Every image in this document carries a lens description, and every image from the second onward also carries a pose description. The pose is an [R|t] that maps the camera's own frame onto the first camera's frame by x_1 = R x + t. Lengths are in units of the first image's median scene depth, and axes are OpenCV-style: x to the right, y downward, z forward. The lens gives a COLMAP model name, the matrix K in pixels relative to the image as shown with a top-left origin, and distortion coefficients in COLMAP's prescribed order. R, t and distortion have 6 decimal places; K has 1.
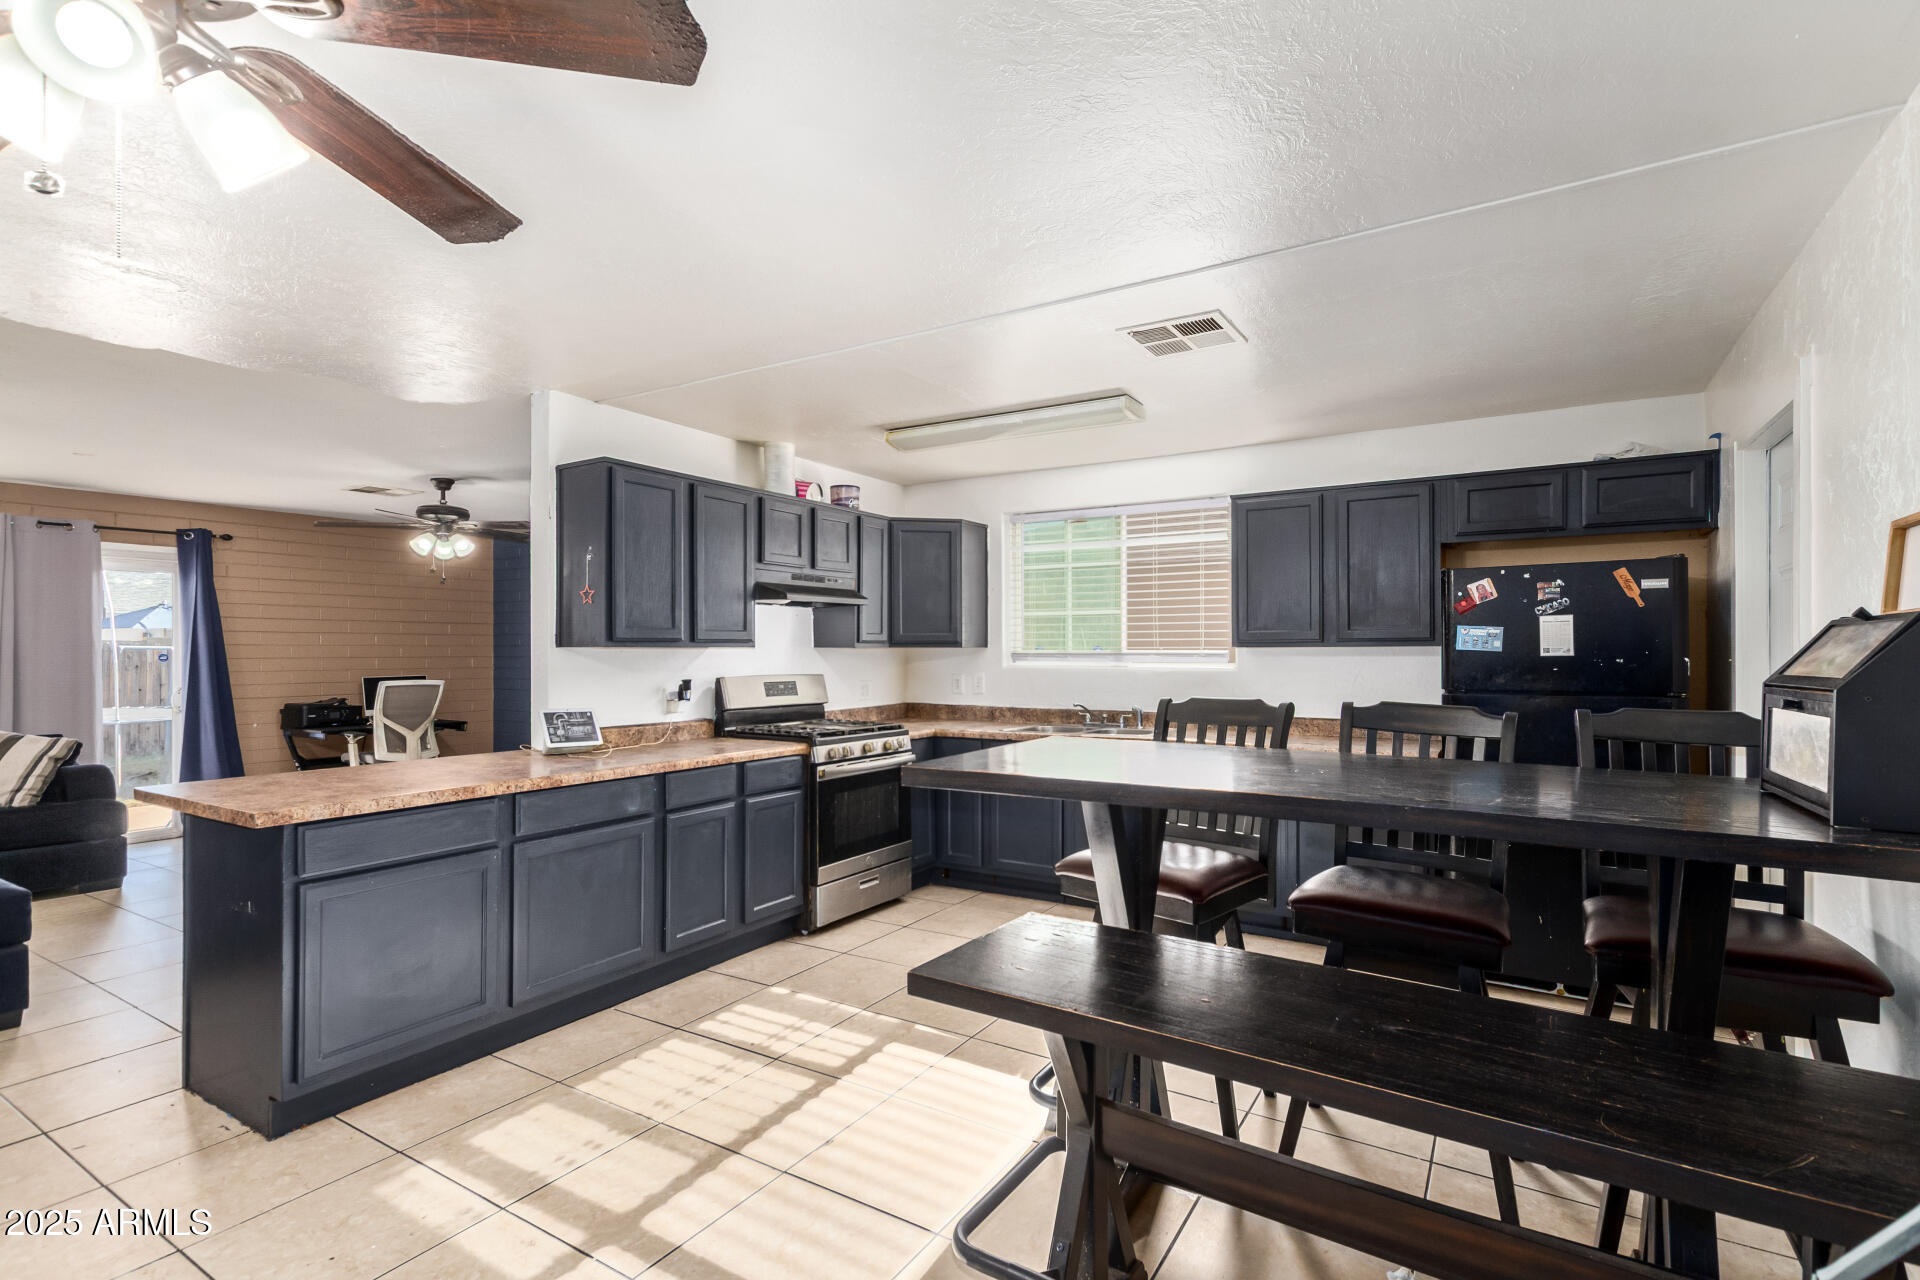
lens RADIAL K [[899.6, 0, 949.0], [0, 899.6, 650.7], [0, 0, 1]] dist [0.000312, -0.004613]
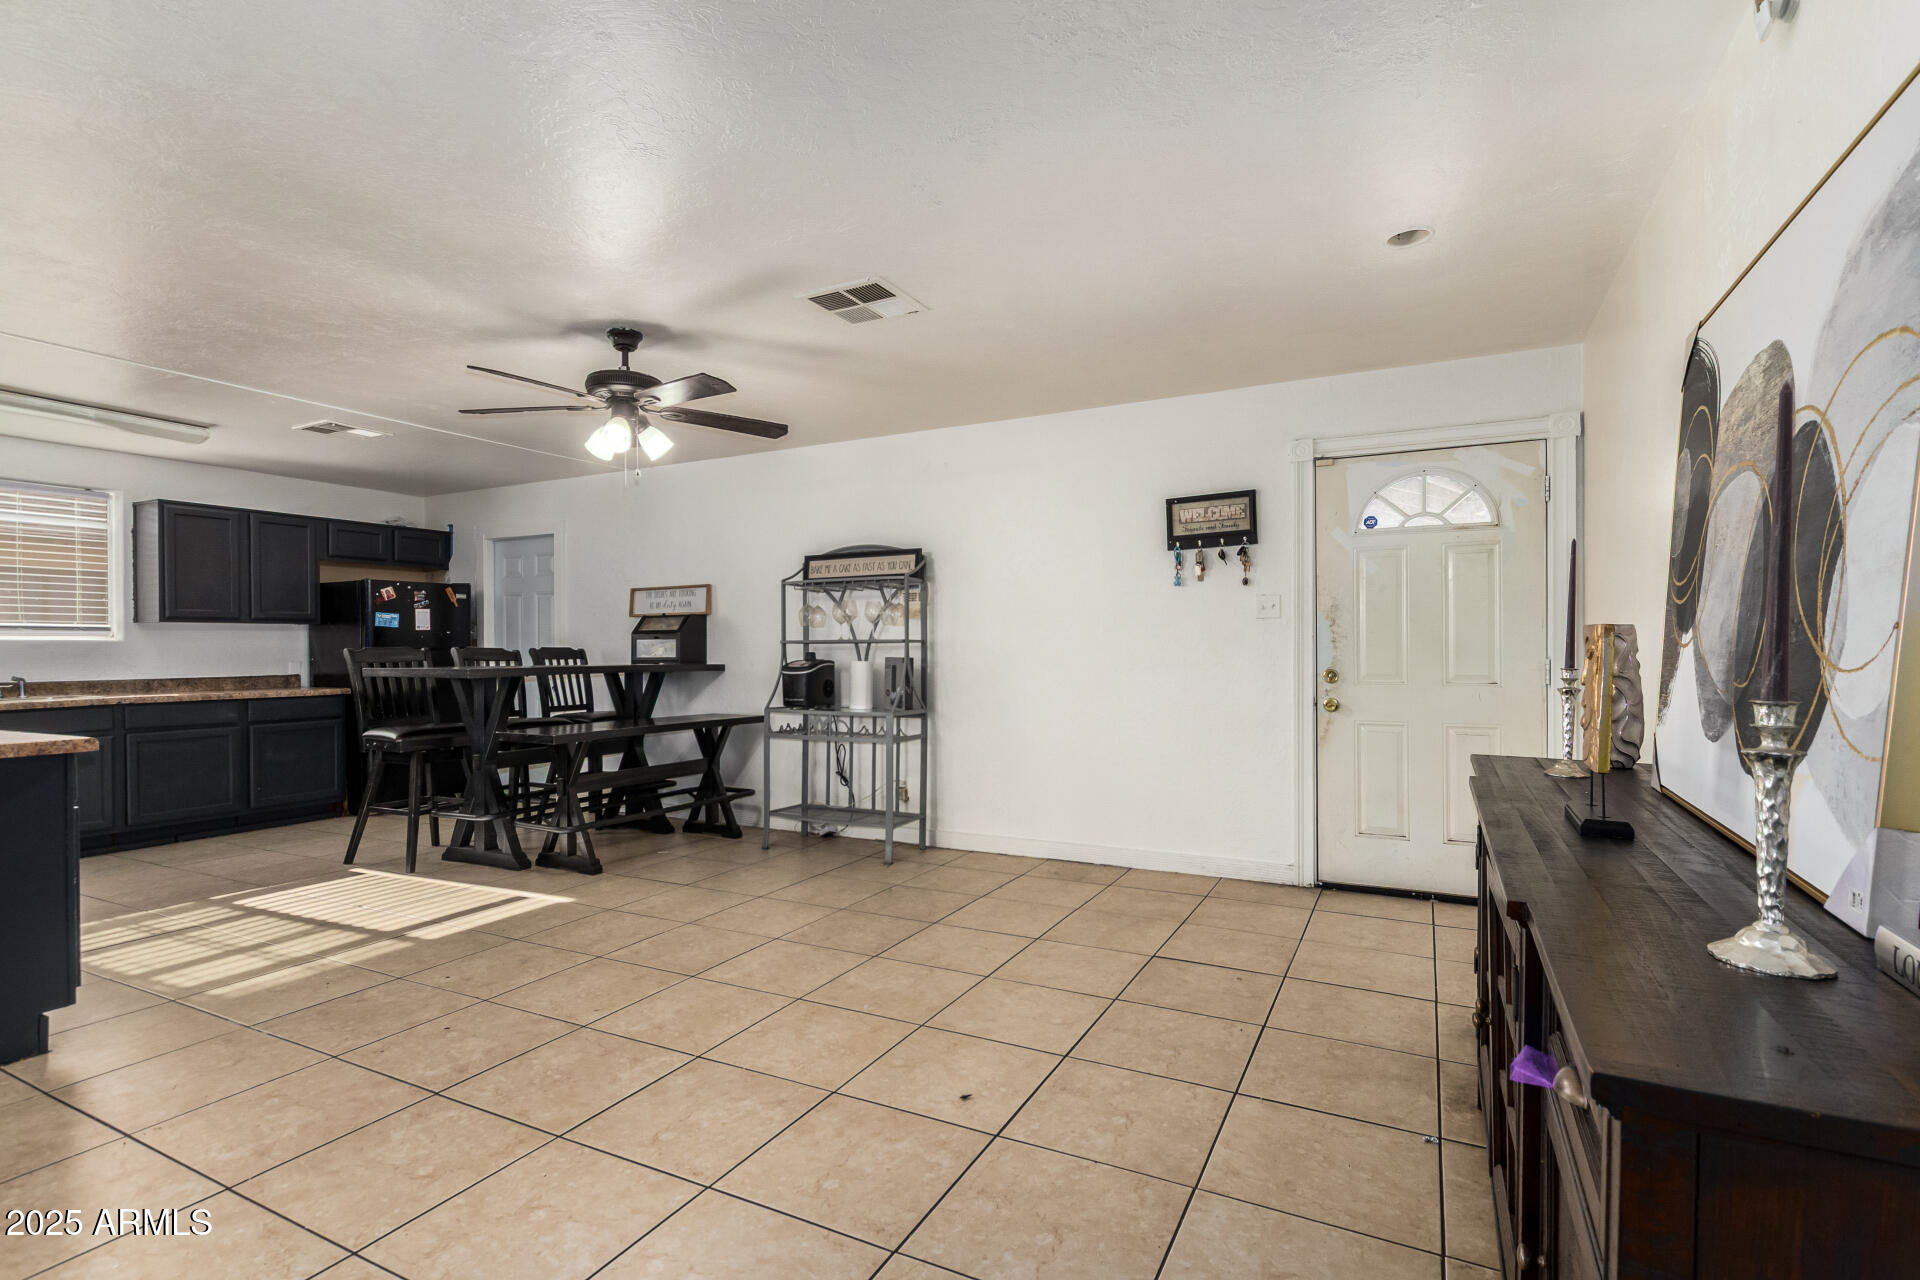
lens RADIAL K [[899.6, 0, 959.9], [0, 899.6, 650.9], [0, 0, 1]] dist [0.000312, -0.004613]
pose [[-0.081163, -0.003106, 0.996696, -1.086886], [0.004062, 0.999986, 0.003447, 0.039363], [-0.996693, 0.004328, -0.081150, 0.005219]]
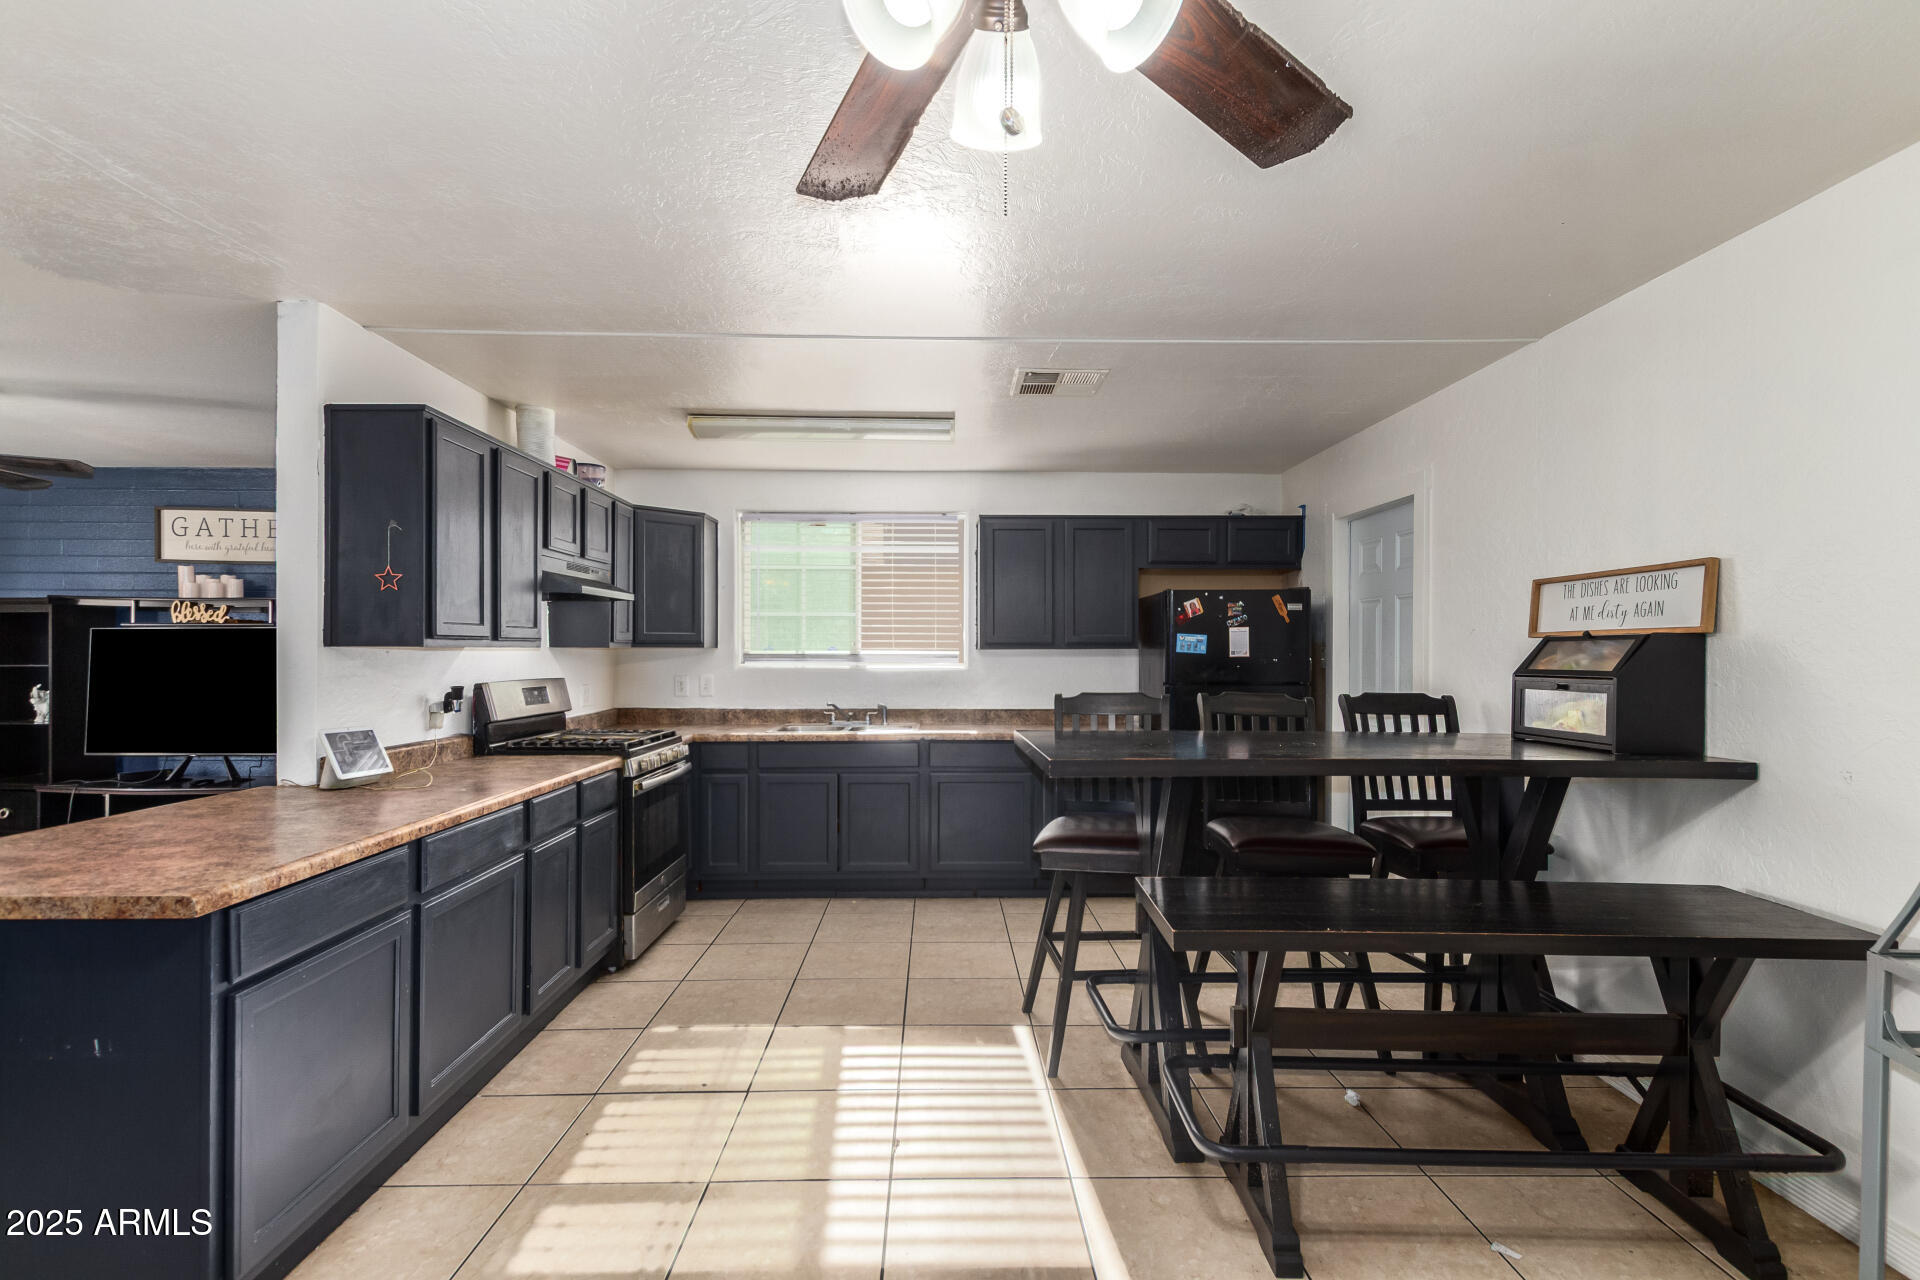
lens RADIAL K [[899.6, 0, 958.6], [0, 899.6, 651.1], [0, 0, 1]] dist [0.000312, -0.004613]
pose [[0.833951, 0.002022, 0.551835, -0.364211], [-0.002863, 0.999996, 0.000661, -0.001649], [-0.551831, -0.002131, 0.833953, 0.071910]]
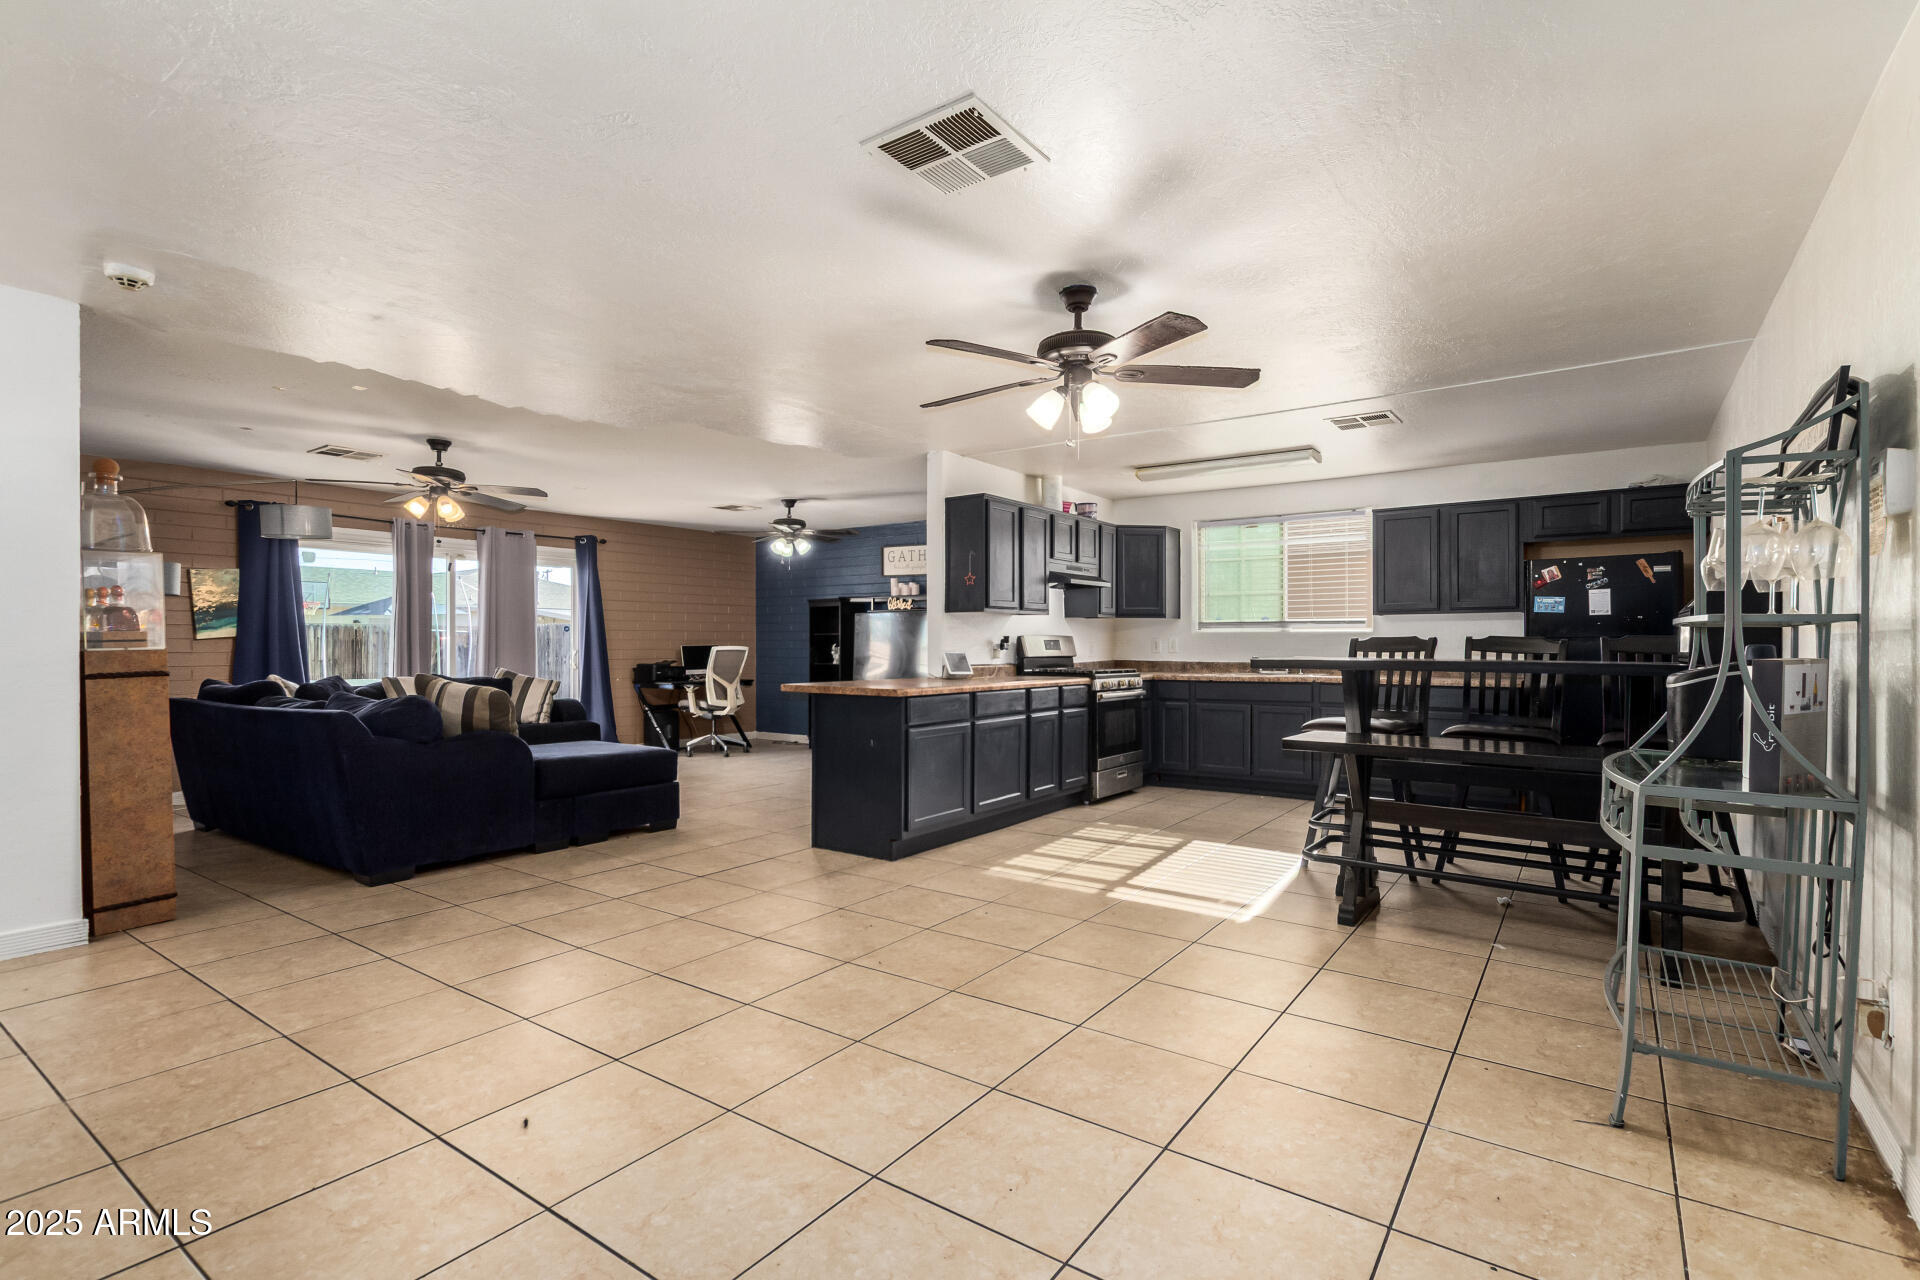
lens RADIAL K [[899.6, 0, 953.5], [0, 899.6, 646.3], [0, 0, 1]] dist [0.000312, -0.004613]
pose [[0.998232, -0.000418, -0.059439, -0.292133], [0.000701, 0.999988, 0.004747, 0.042567], [0.059436, -0.004780, 0.998221, -0.517387]]
